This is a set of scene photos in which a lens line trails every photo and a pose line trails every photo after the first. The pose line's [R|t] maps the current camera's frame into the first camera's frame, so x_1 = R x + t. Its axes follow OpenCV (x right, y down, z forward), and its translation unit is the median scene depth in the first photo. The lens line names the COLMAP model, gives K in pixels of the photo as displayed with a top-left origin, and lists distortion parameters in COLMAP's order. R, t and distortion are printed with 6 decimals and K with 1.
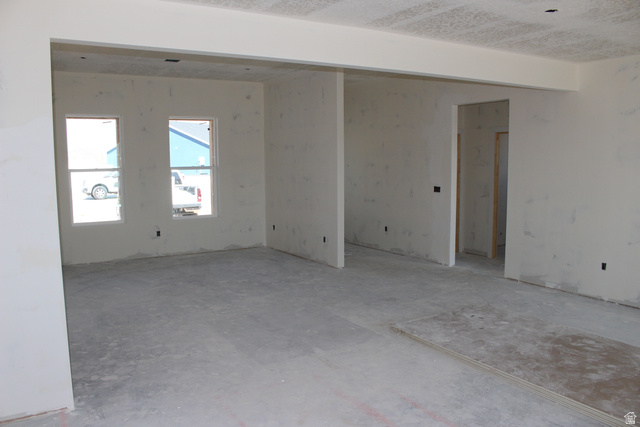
lens RADIAL K [[528.8, 0, 317.4], [0, 528.8, 213.4], [0, 0, 1]] dist [-0.125612, 0.053025]
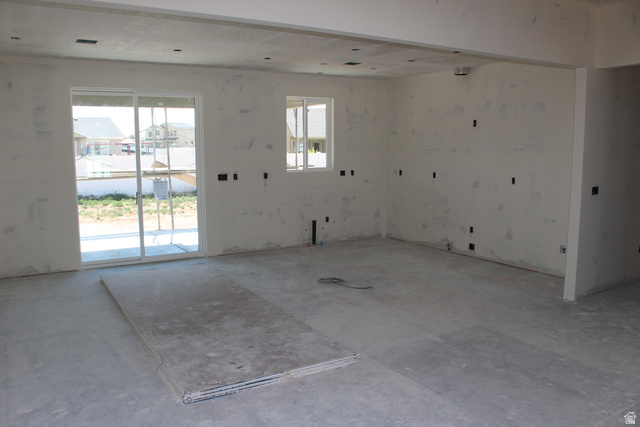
lens RADIAL K [[528.8, 0, 317.8], [0, 528.8, 215.7], [0, 0, 1]] dist [-0.125612, 0.053025]
pose [[-0.999915, 0.012099, 0.004788, 0.201806], [0.012883, 0.972306, 0.233357, -0.180693], [-0.001832, 0.233399, -0.972379, 1.773879]]
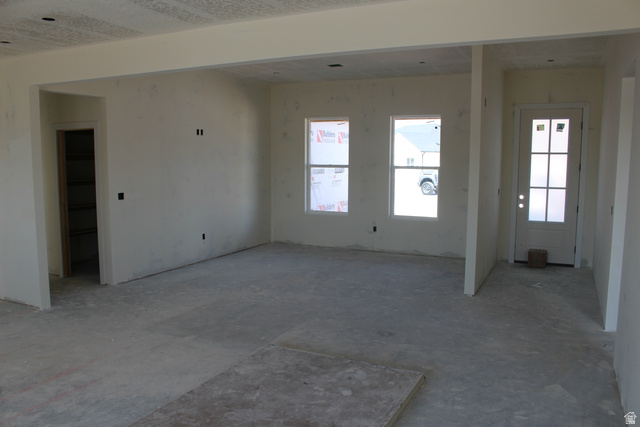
lens RADIAL K [[528.8, 0, 305.5], [0, 528.8, 216.2], [0, 0, 1]] dist [-0.125612, 0.053025]
pose [[0.526108, 0.101723, -0.844312, 0.935544], [-0.095987, 0.993579, 0.059896, -0.066646], [0.844984, 0.049531, 0.532494, 0.582313]]
